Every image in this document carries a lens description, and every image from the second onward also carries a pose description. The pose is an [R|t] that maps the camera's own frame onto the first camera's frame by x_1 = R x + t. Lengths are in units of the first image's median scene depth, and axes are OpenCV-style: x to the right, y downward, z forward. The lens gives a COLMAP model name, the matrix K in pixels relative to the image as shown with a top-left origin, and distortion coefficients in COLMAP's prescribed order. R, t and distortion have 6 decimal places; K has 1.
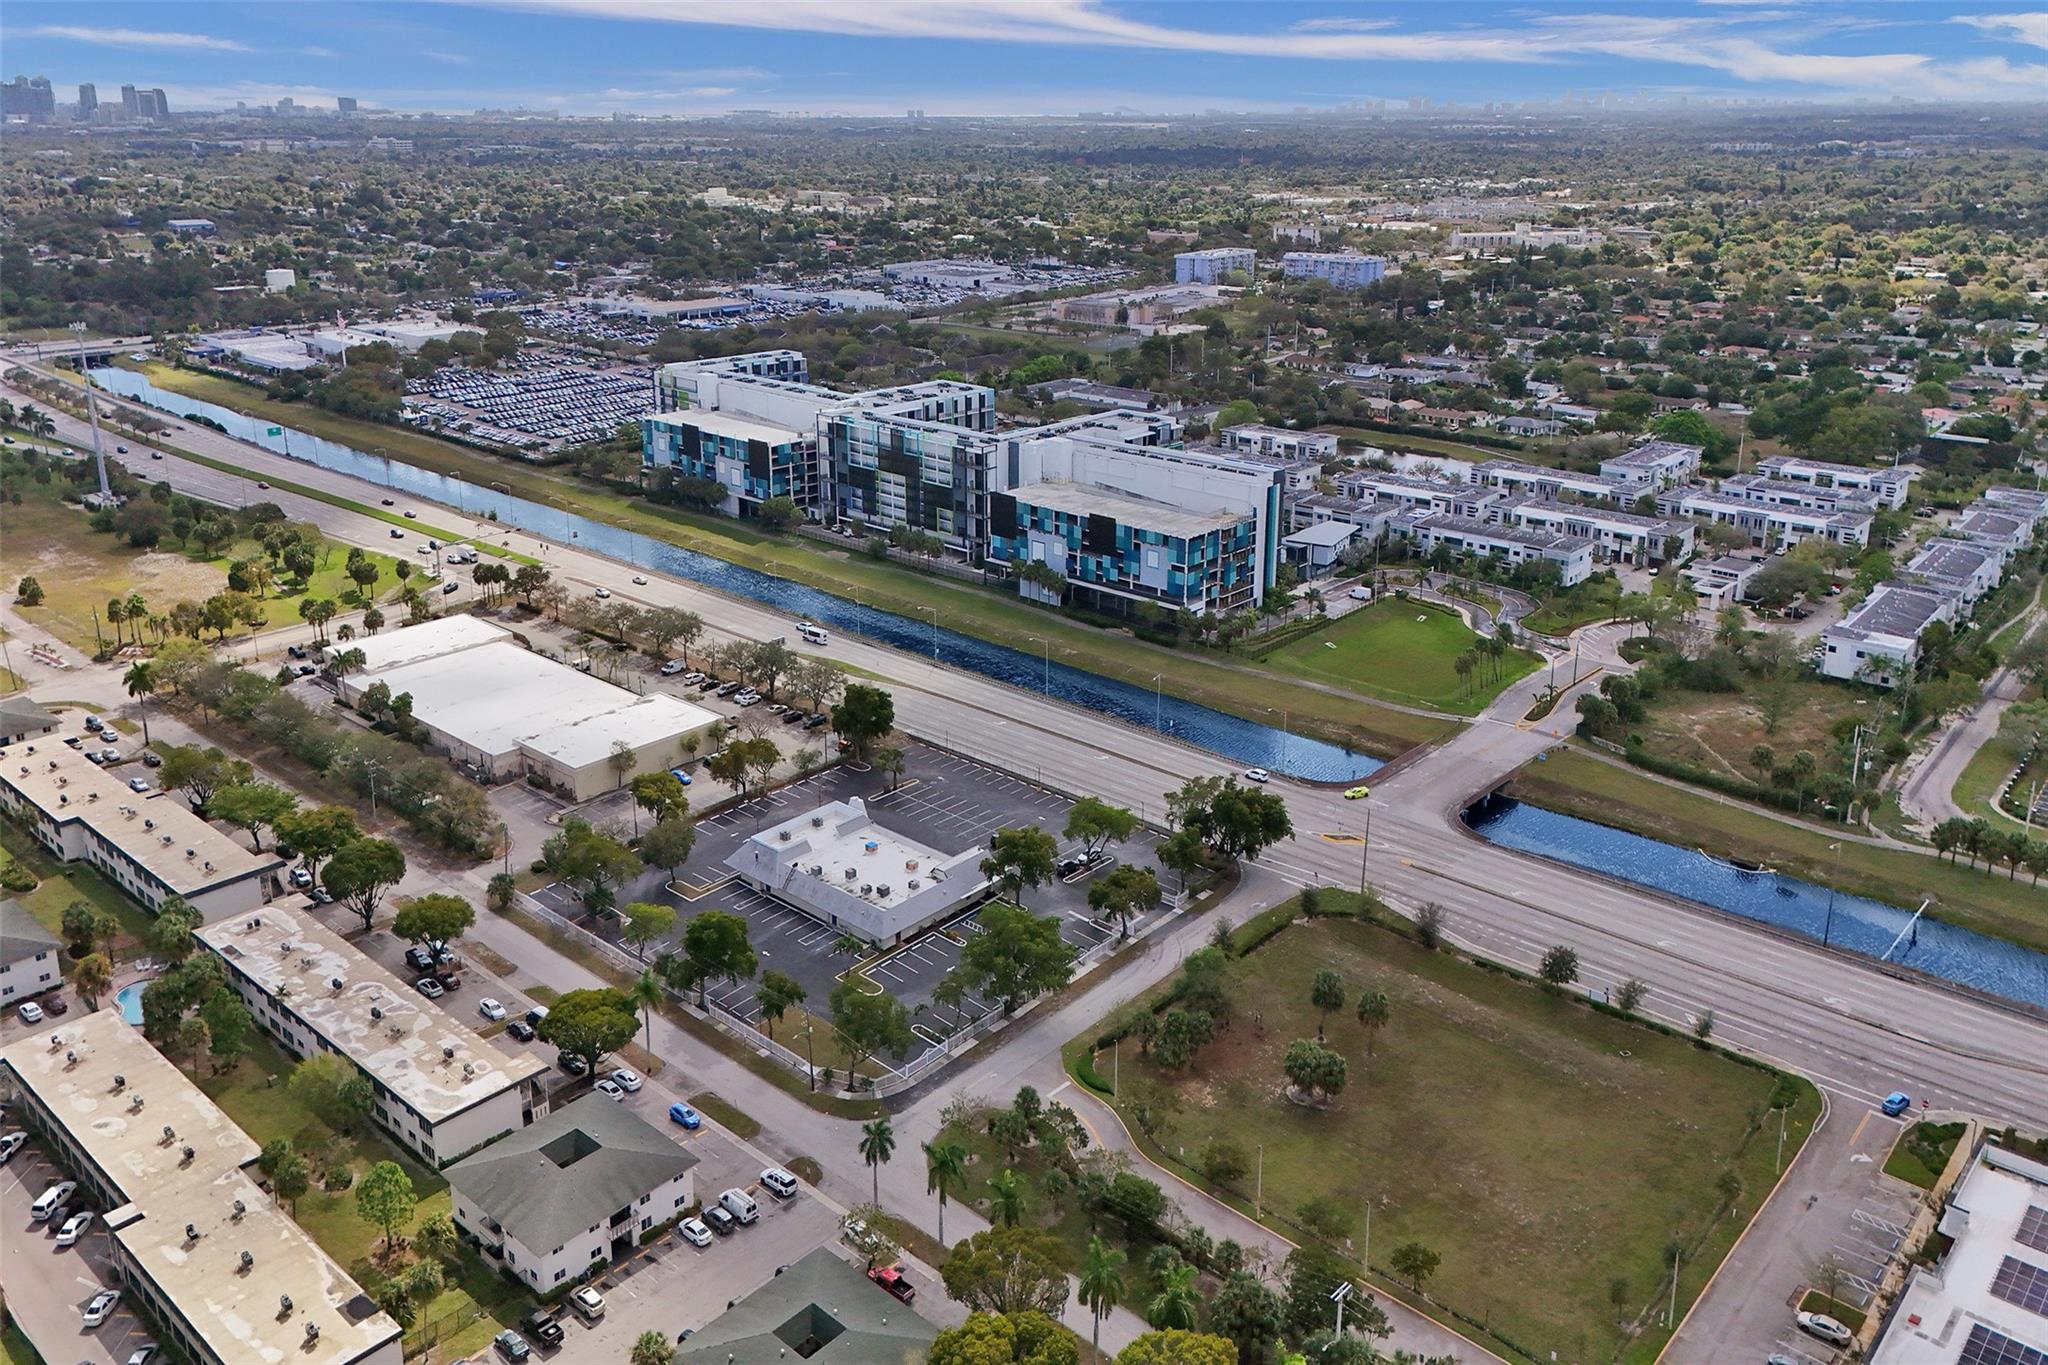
lens RADIAL K [[1532.7, 0, 1040.3], [0, 1532.7, 656.3], [0, 0, 1]] dist [0.117688, -0.102078]
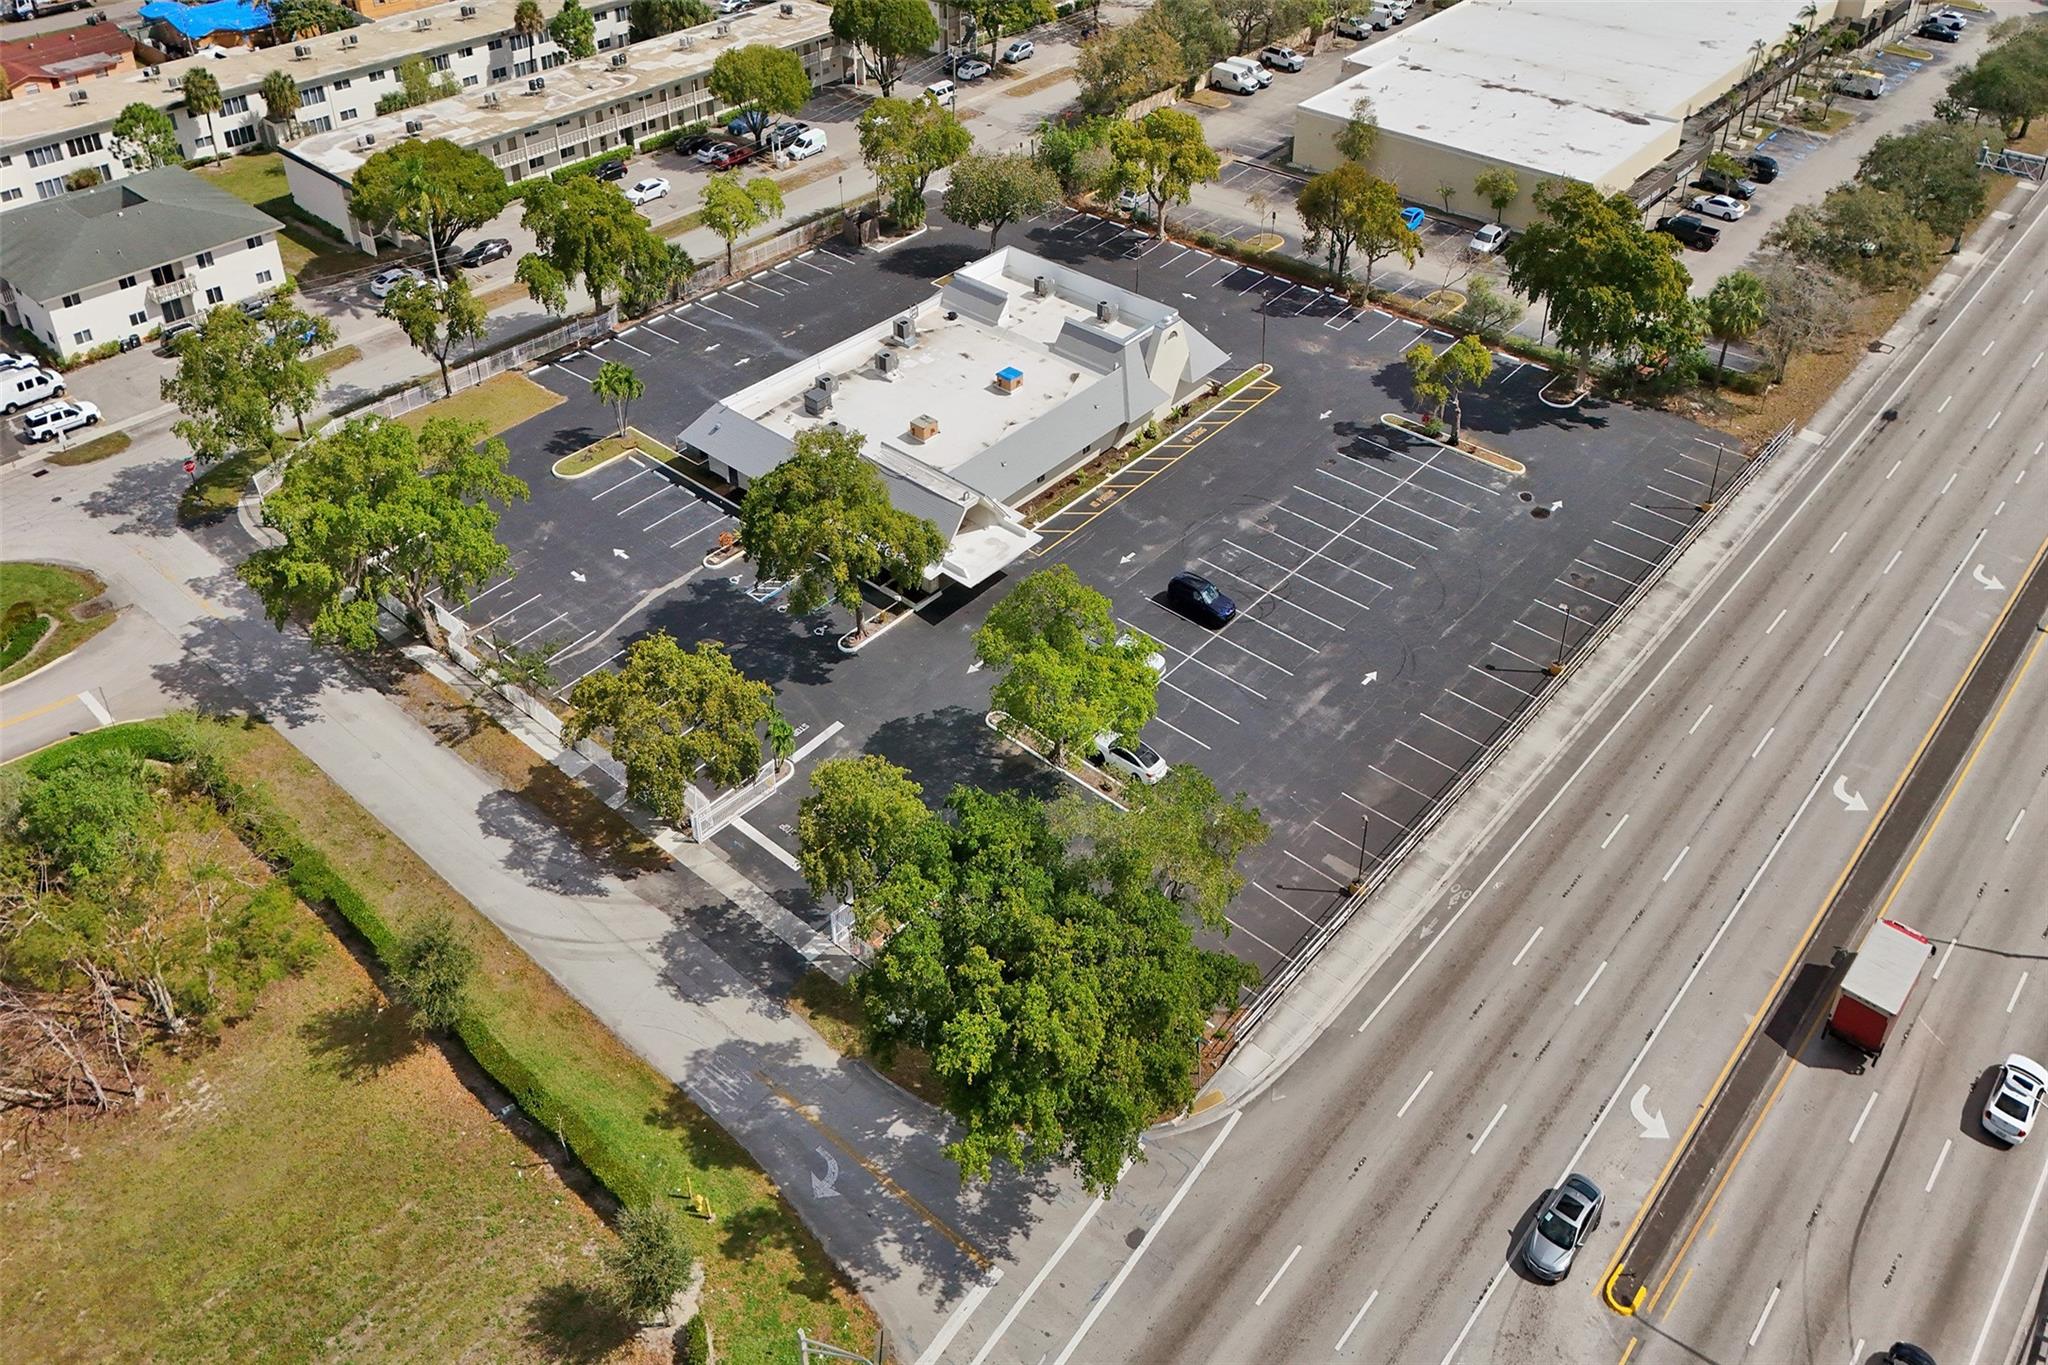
lens RADIAL K [[1479.1, 0, 1023.3], [0, 1479.1, 579.8], [0, 0, 1]] dist [0.109208, -0.070370]
pose [[0.005982, 0.608888, -0.793234, 0.188277], [-0.339850, 0.747270, 0.571043, -0.059161], [0.940461, 0.266165, 0.211401, 0.607611]]
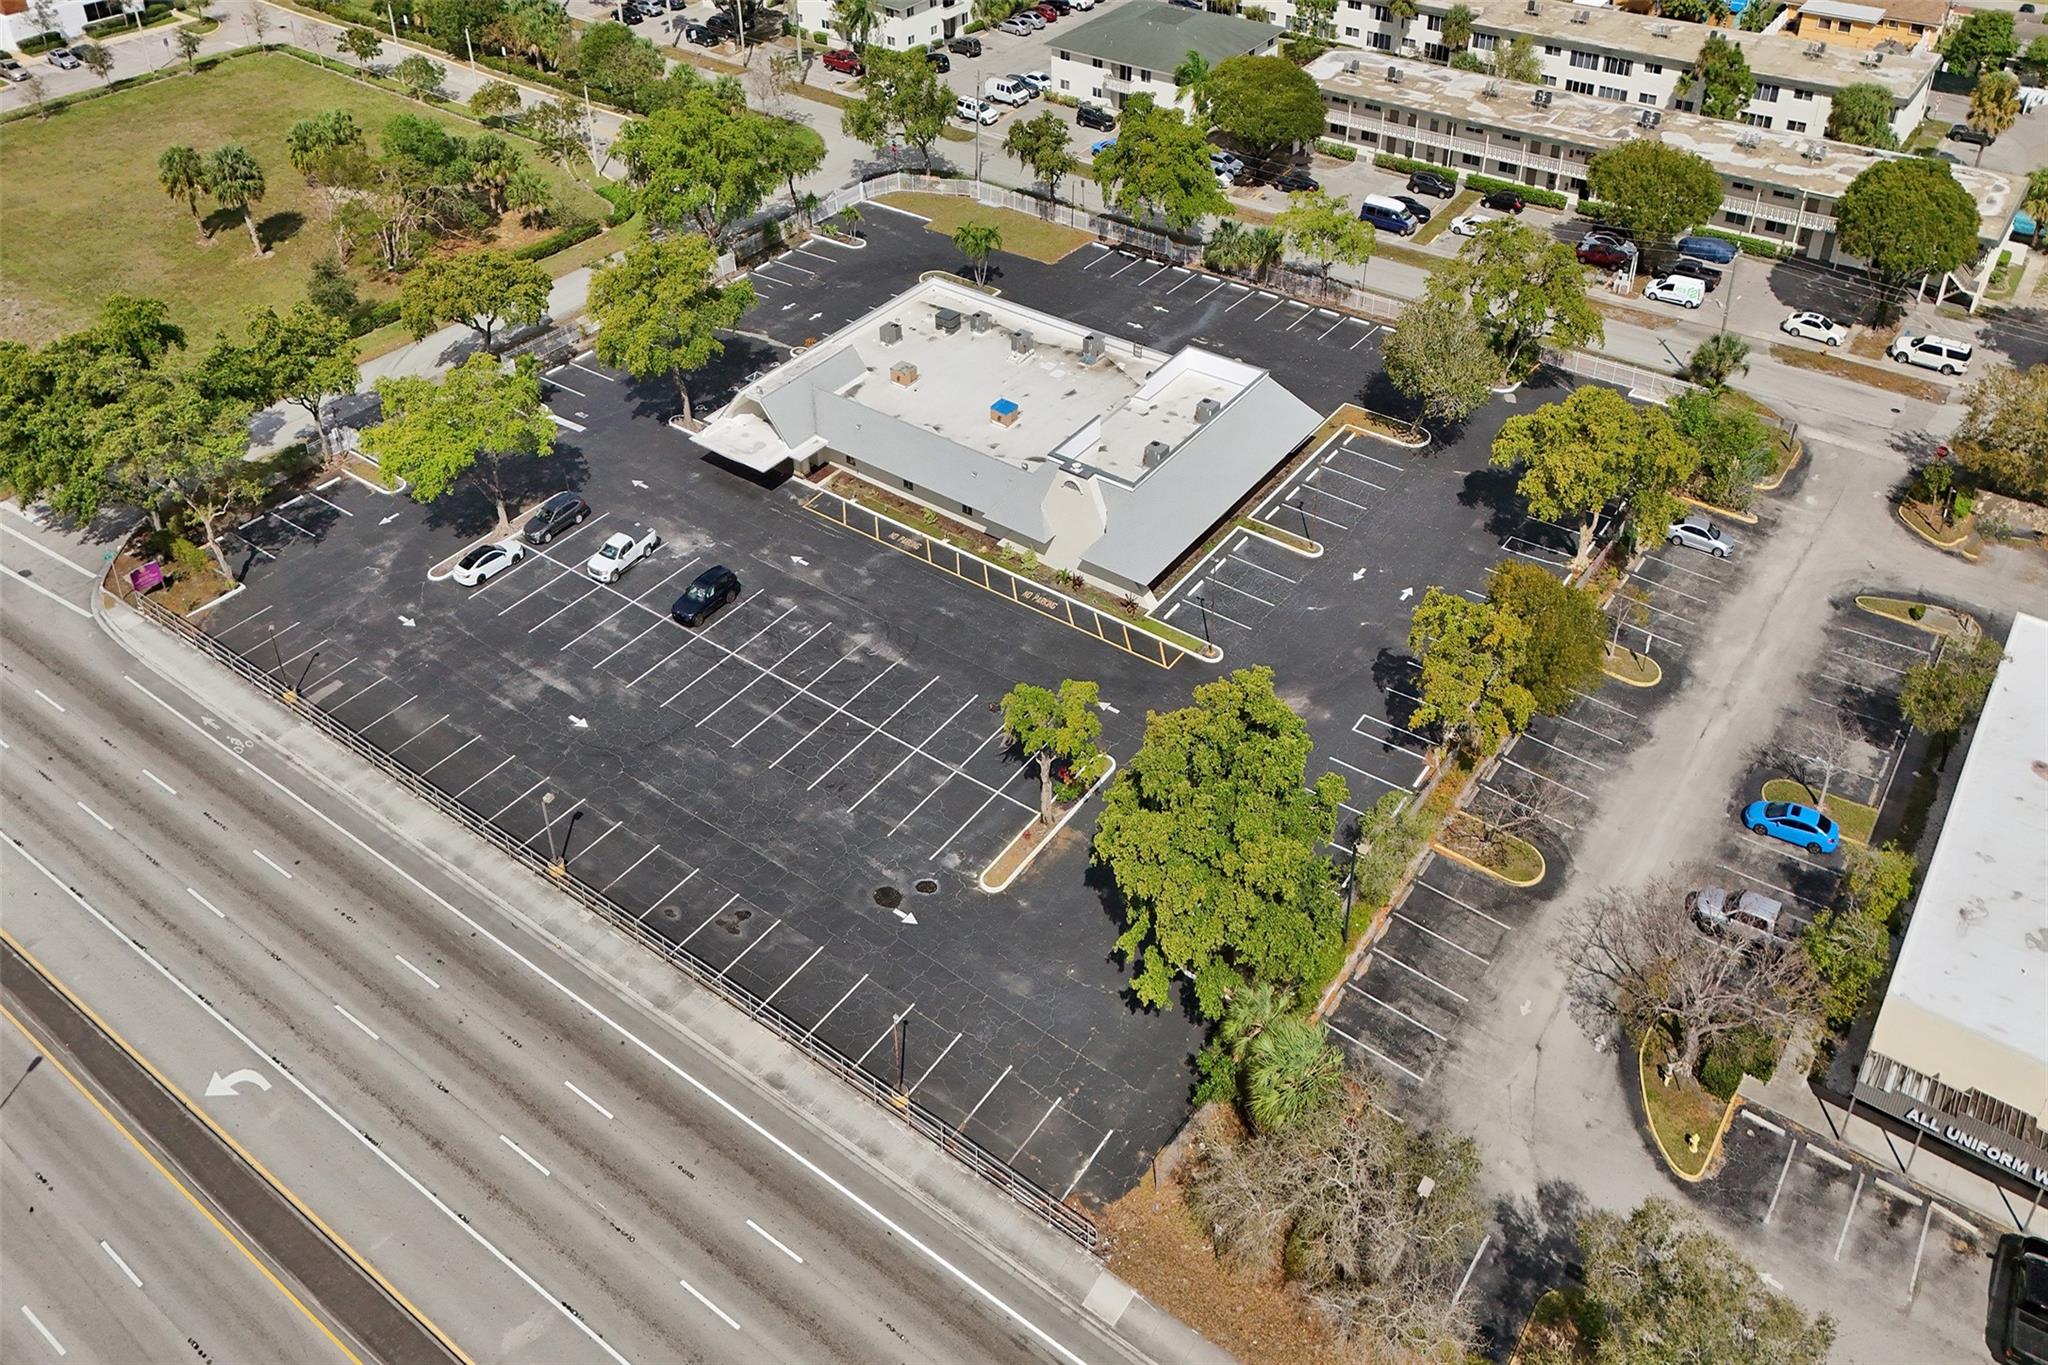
lens RADIAL K [[1472.4, 0, 1038.4], [0, 1472.4, 603.5], [0, 0, 1]] dist [0.106895, -0.065430]
pose [[-0.995069, 0.066706, -0.073409, -0.056014], [-0.027375, 0.526662, 0.849634, -0.136050], [0.095337, 0.847454, -0.522238, 0.833922]]
